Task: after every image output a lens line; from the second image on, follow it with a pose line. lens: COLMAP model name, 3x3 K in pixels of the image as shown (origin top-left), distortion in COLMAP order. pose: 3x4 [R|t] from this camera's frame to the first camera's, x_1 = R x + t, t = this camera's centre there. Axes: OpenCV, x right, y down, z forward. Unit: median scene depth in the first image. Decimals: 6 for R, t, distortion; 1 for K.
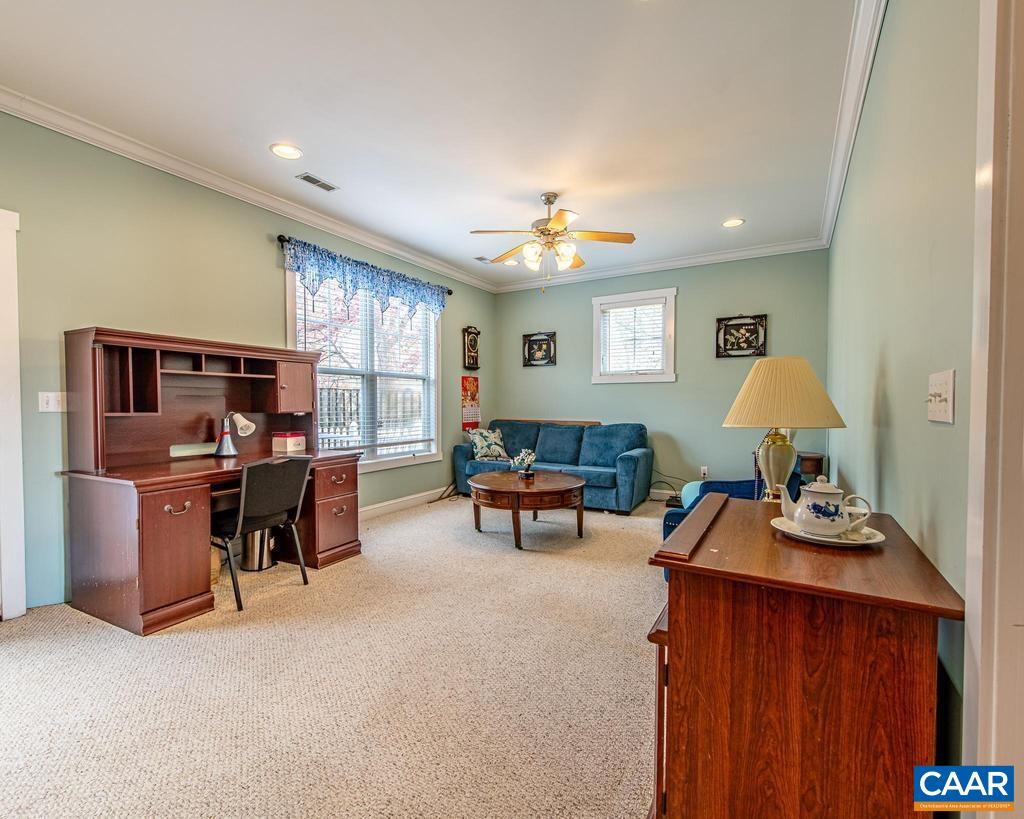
lens RADIAL K [[480.3, 0, 508.9], [0, 480.3, 412.2], [0, 0, 1]] dist [0.016287, -0.005717]
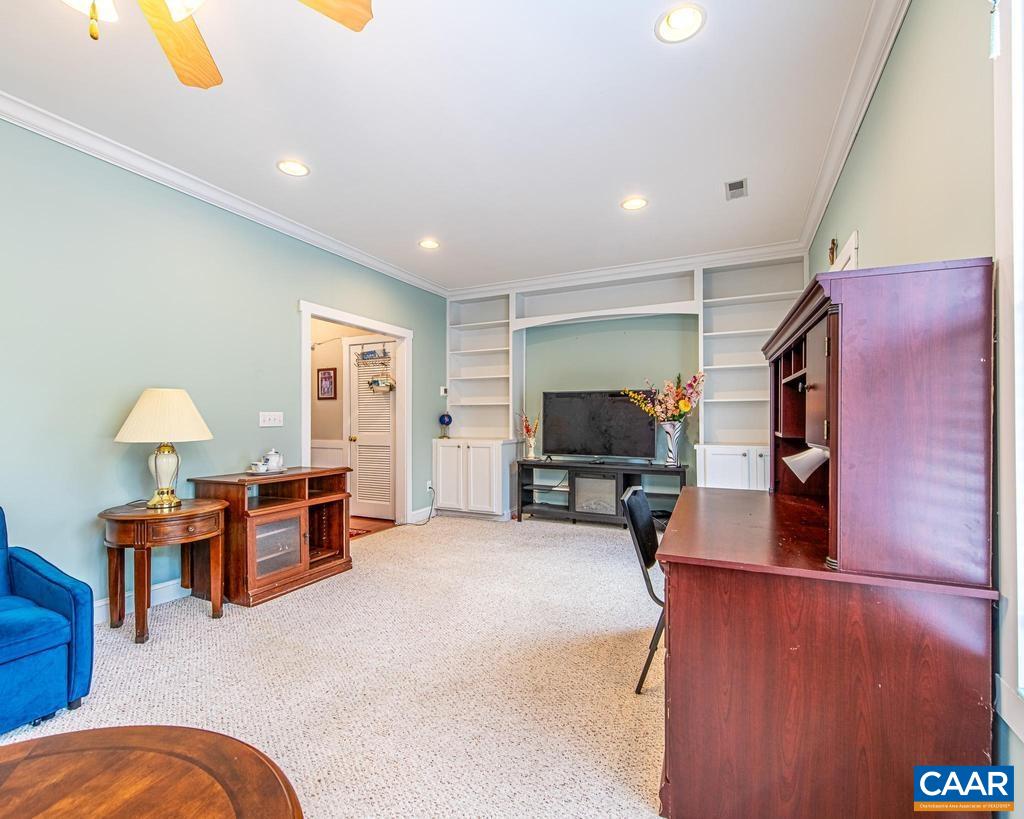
lens RADIAL K [[480.3, 0, 505.8], [0, 480.3, 415.6], [0, 0, 1]] dist [0.016287, -0.005717]
pose [[-0.996979, 0.002321, -0.077635, -0.171589], [0.001126, 0.999880, 0.015441, -0.035568], [0.077662, 0.015307, -0.996862, 1.522163]]
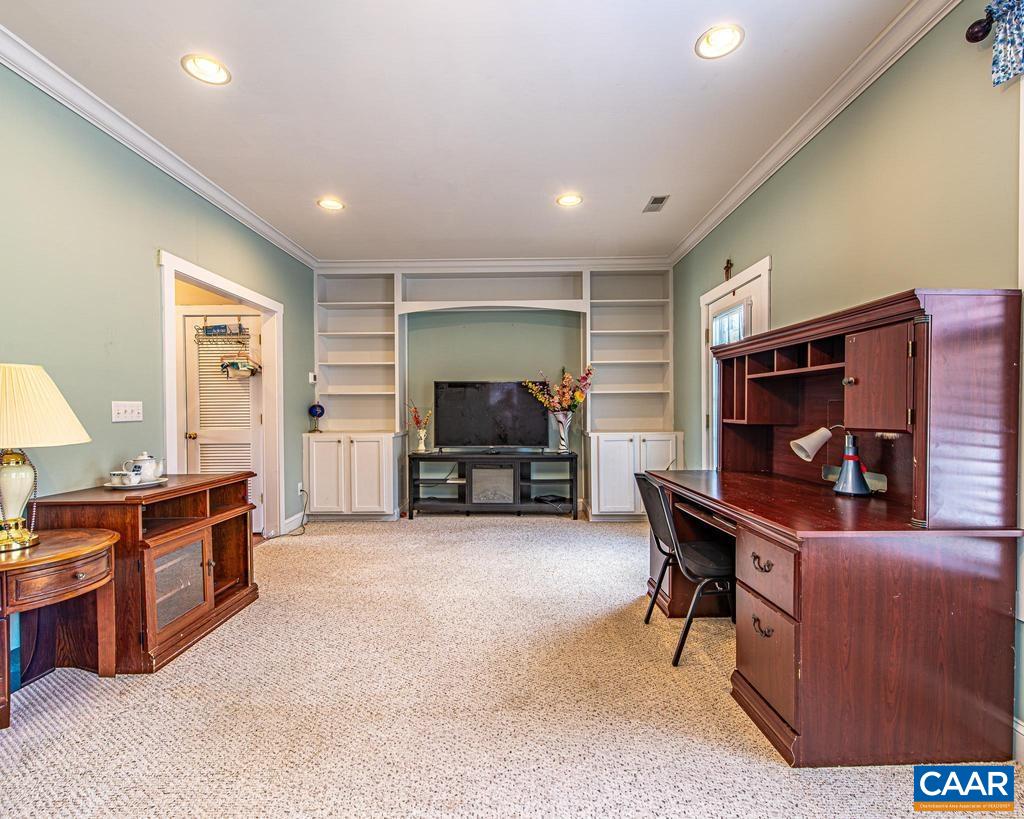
lens RADIAL K [[480.3, 0, 506.7], [0, 480.3, 416.0], [0, 0, 1]] dist [0.016287, -0.005717]
pose [[-0.874127, 0.013205, -0.485517, 0.129949], [-0.004173, 0.999389, 0.034695, -0.033407], [0.485679, 0.032354, -0.873538, 1.378049]]
